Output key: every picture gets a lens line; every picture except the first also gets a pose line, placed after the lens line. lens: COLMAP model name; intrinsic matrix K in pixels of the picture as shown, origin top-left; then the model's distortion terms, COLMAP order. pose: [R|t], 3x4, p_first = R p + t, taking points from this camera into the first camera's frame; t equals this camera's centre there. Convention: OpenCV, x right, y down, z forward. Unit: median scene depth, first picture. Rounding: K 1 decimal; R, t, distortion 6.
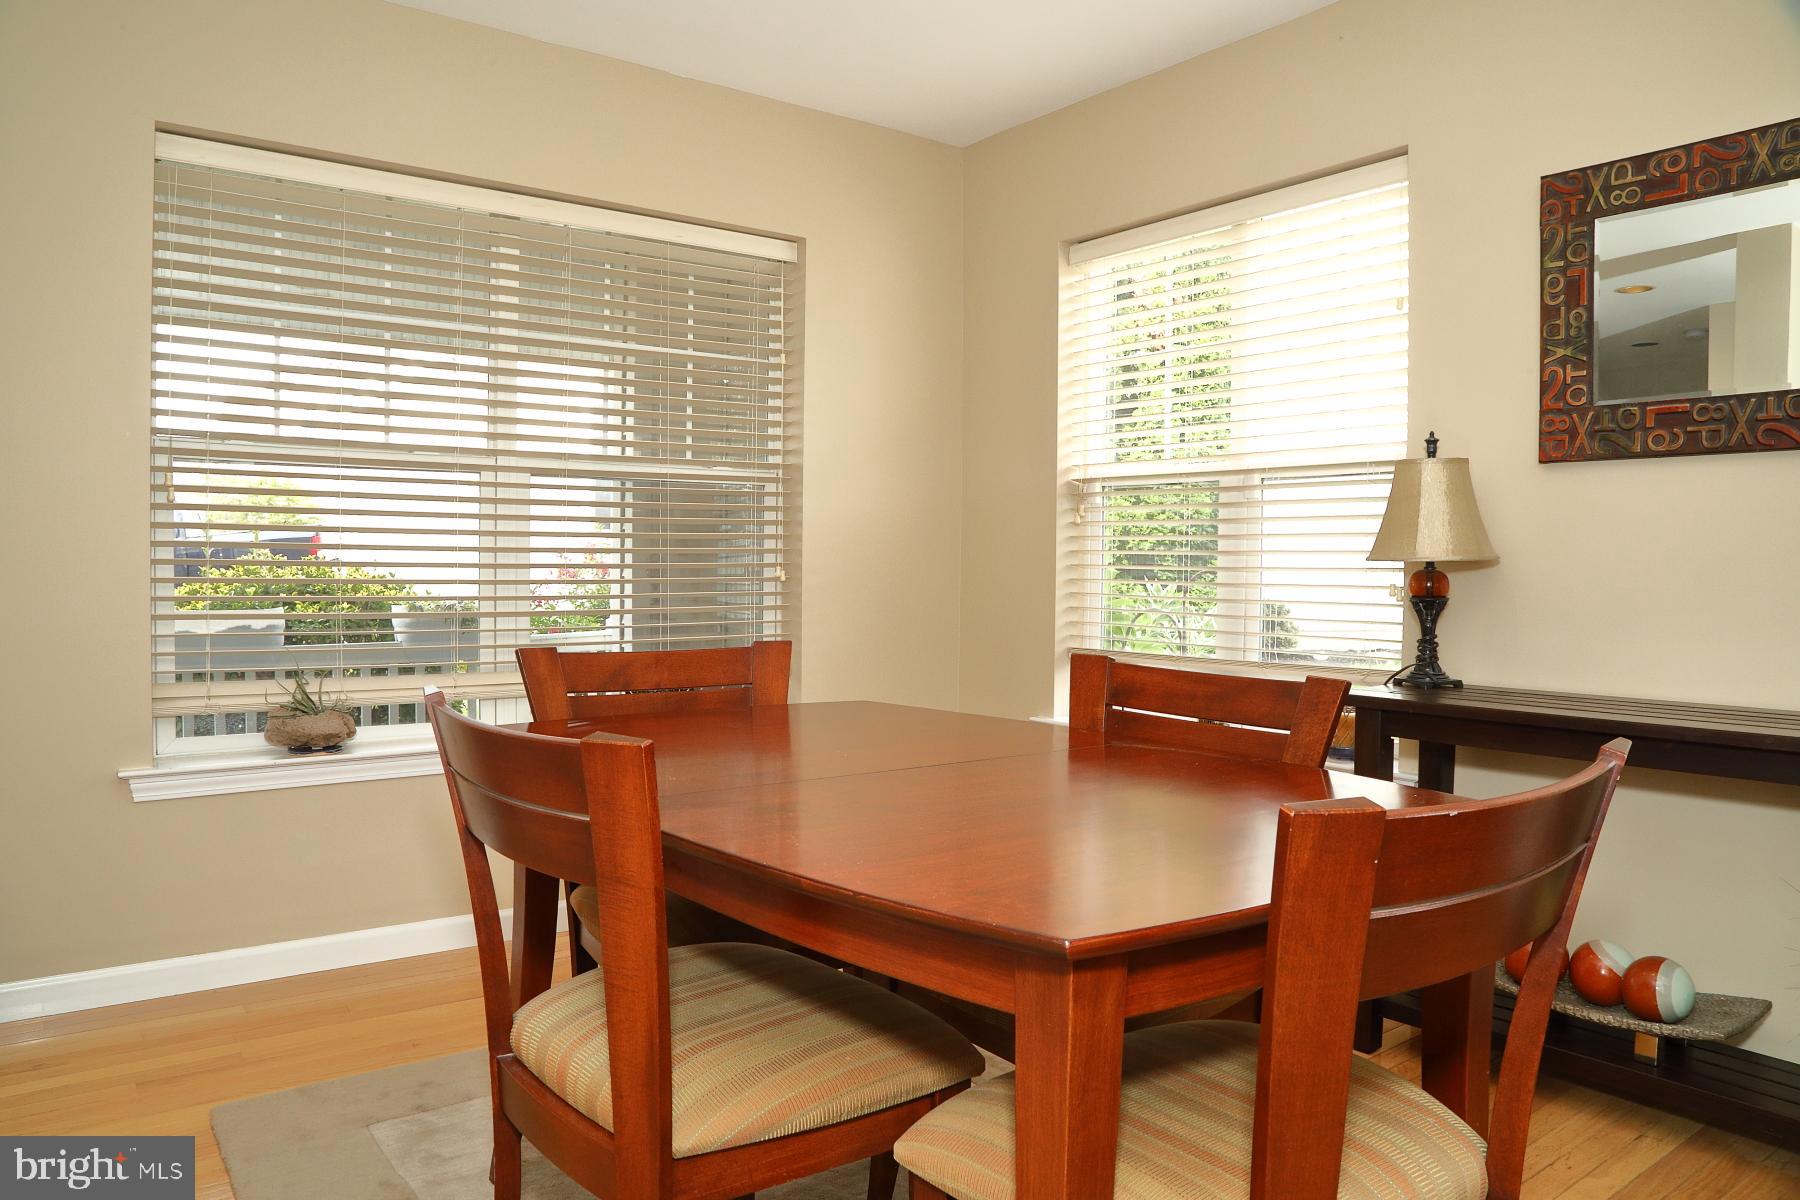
lens RADIAL K [[1226.6, 0, 905.0], [0, 1226.6, 600.1], [0, 0, 1]] dist [-0.109516, 0.048844]
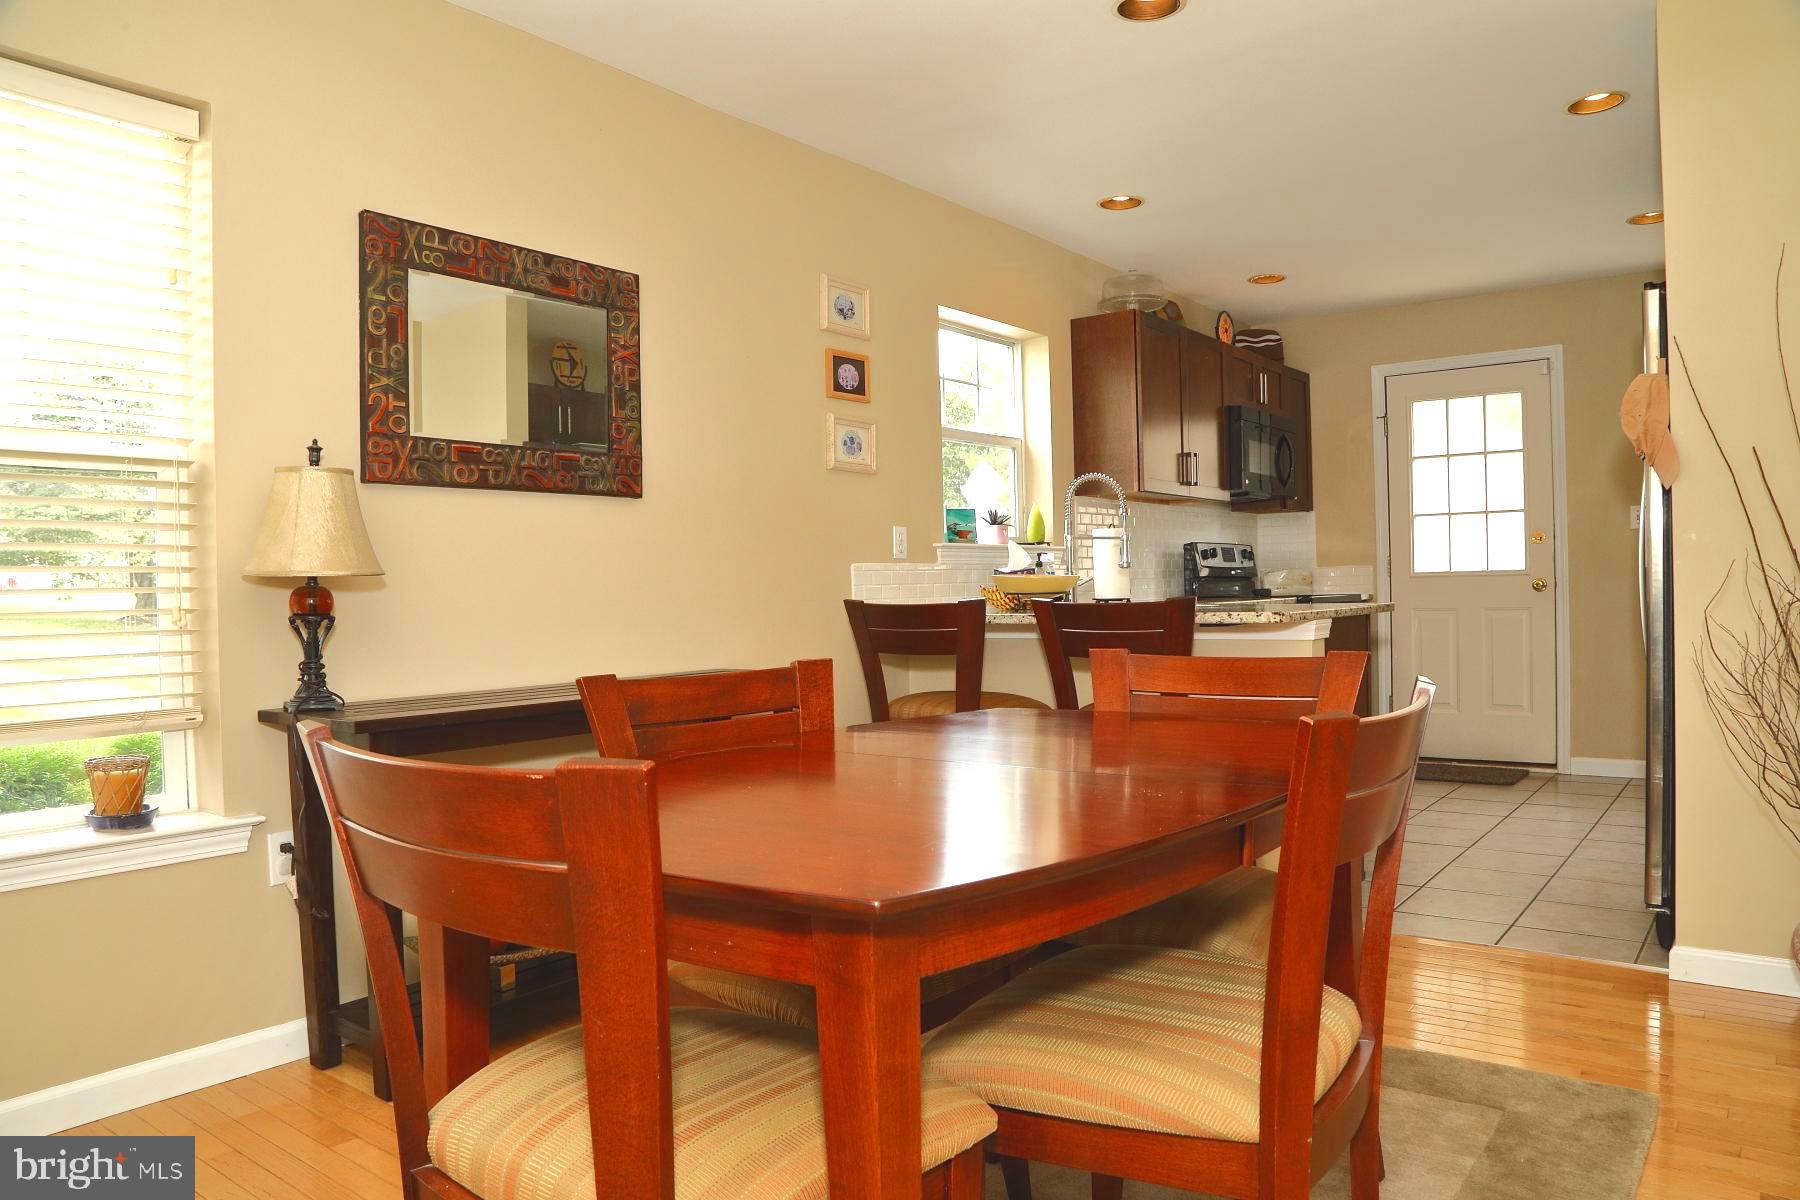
lens RADIAL K [[1226.6, 0, 903.3], [0, 1226.6, 590.9], [0, 0, 1]] dist [-0.109516, 0.048844]
pose [[-0.262904, -0.005558, 0.964806, -0.617345], [0.048071, 0.998666, 0.018852, -0.017581], [-0.963624, 0.051335, -0.262286, 0.844920]]
